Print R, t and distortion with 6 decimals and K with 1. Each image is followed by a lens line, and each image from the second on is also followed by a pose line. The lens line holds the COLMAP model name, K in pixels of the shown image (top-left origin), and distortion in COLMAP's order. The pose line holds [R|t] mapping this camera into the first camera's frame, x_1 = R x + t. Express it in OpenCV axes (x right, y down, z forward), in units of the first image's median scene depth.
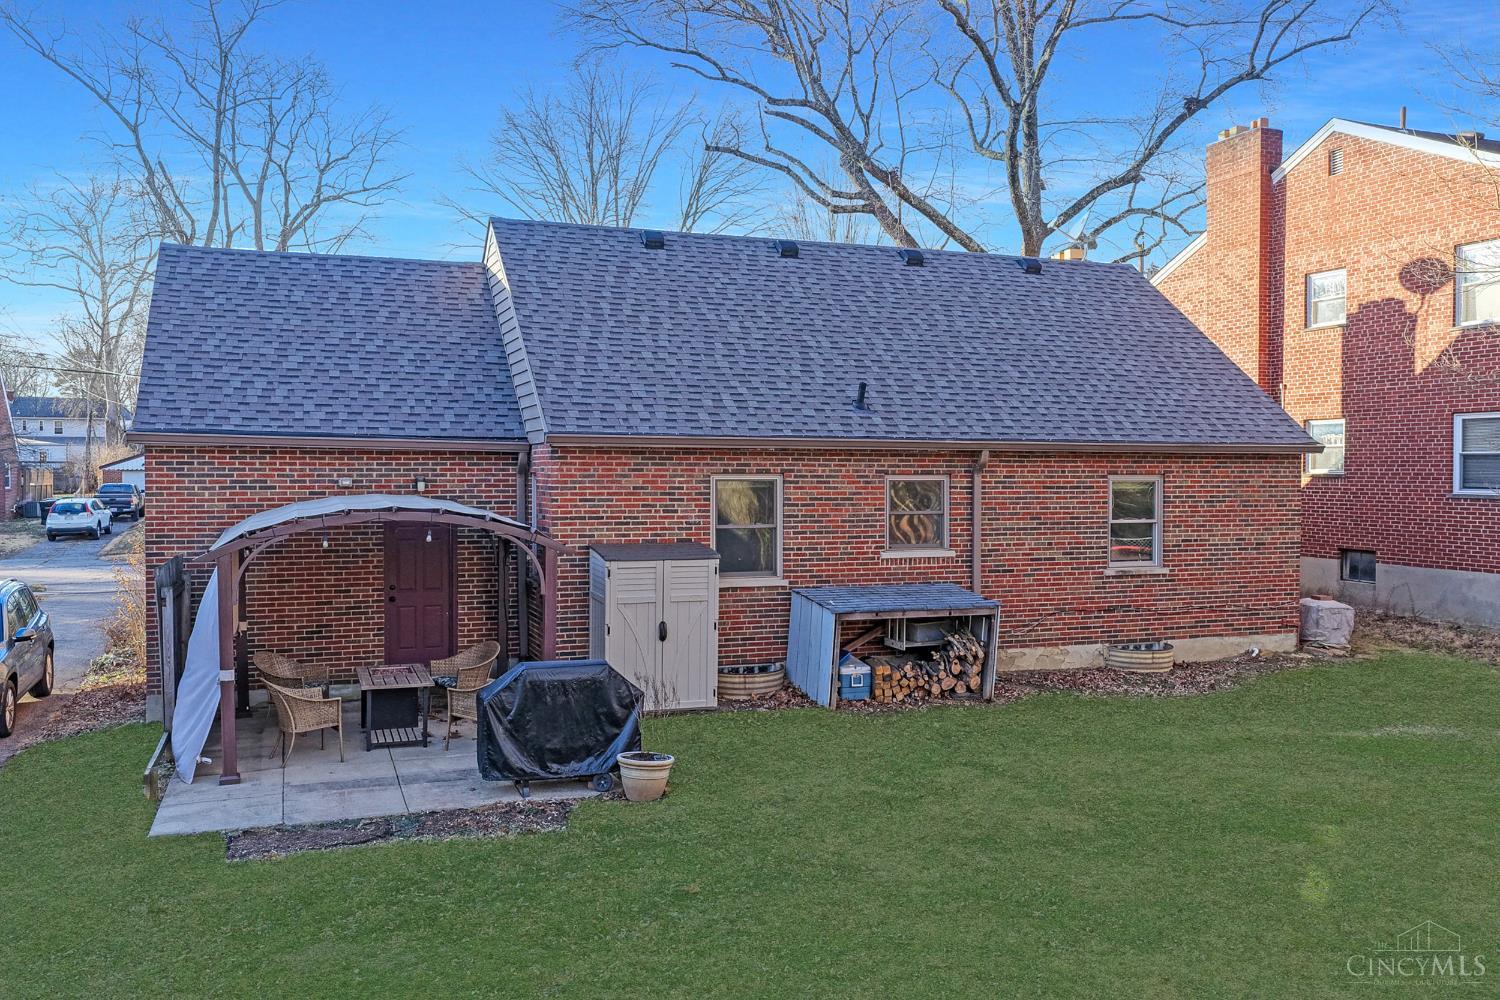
lens RADIAL K [[1210.1, 0, 767.9], [0, 1210.1, 499.3], [0, 0, 1]] dist [-0.004297, 0.006905]
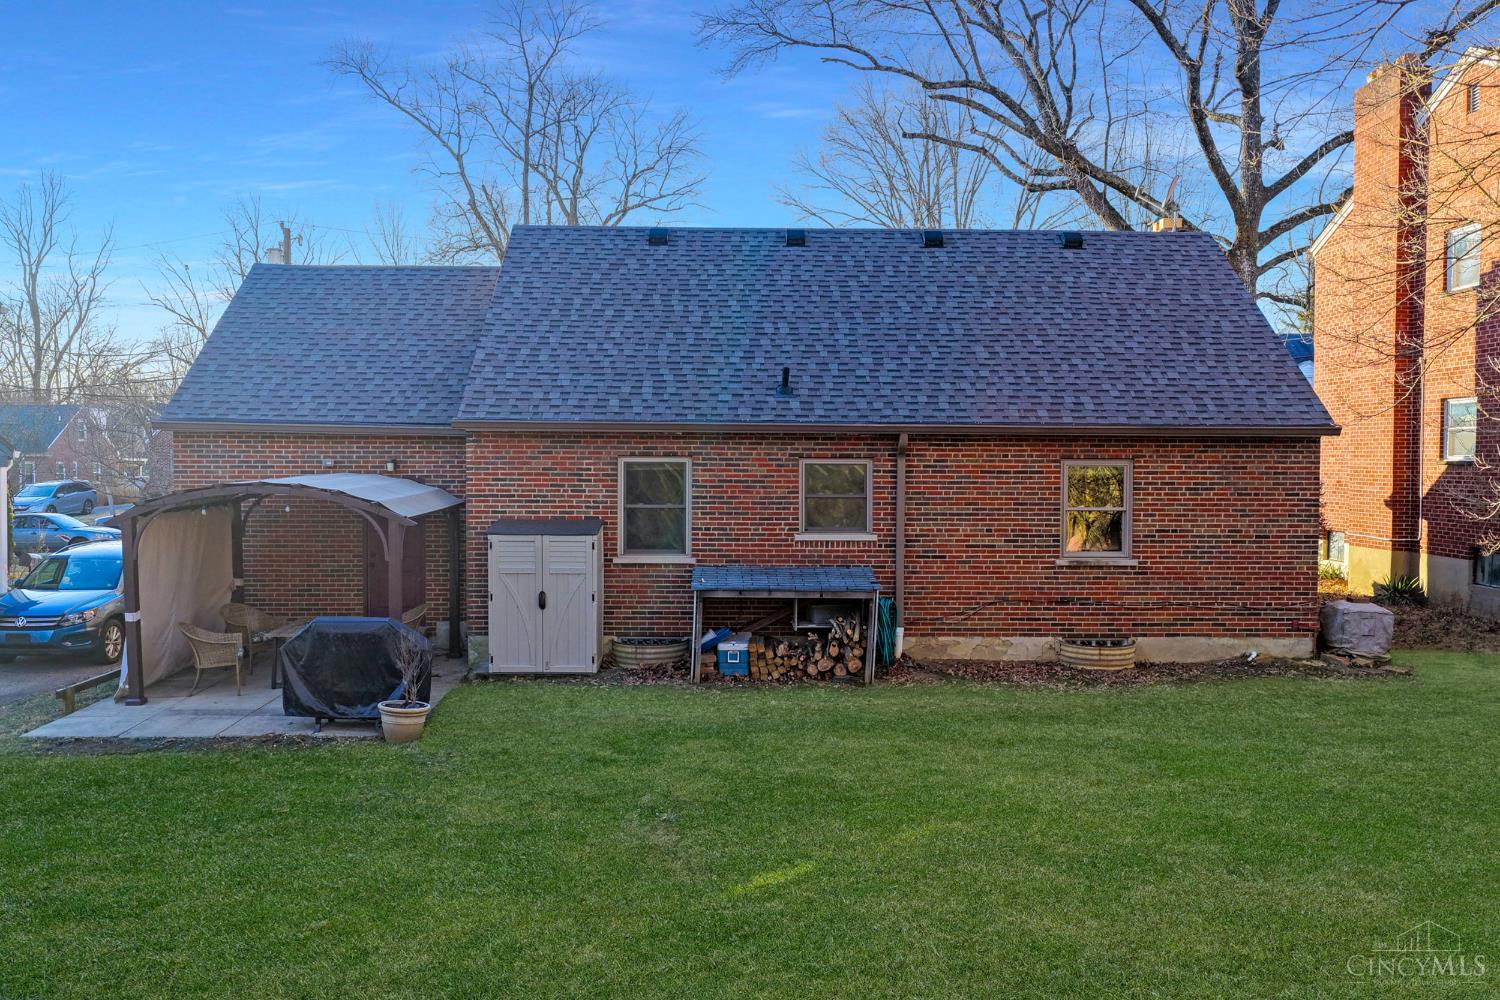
lens RADIAL K [[1210.1, 0, 767.9], [0, 1210.1, 499.3], [0, 0, 1]] dist [-0.004297, 0.006905]
pose [[0.946060, 0.013727, -0.323699, 0.403578], [-0.010964, 0.999886, 0.010359, 0.004115], [0.323805, -0.006251, 0.946103, 0.030737]]
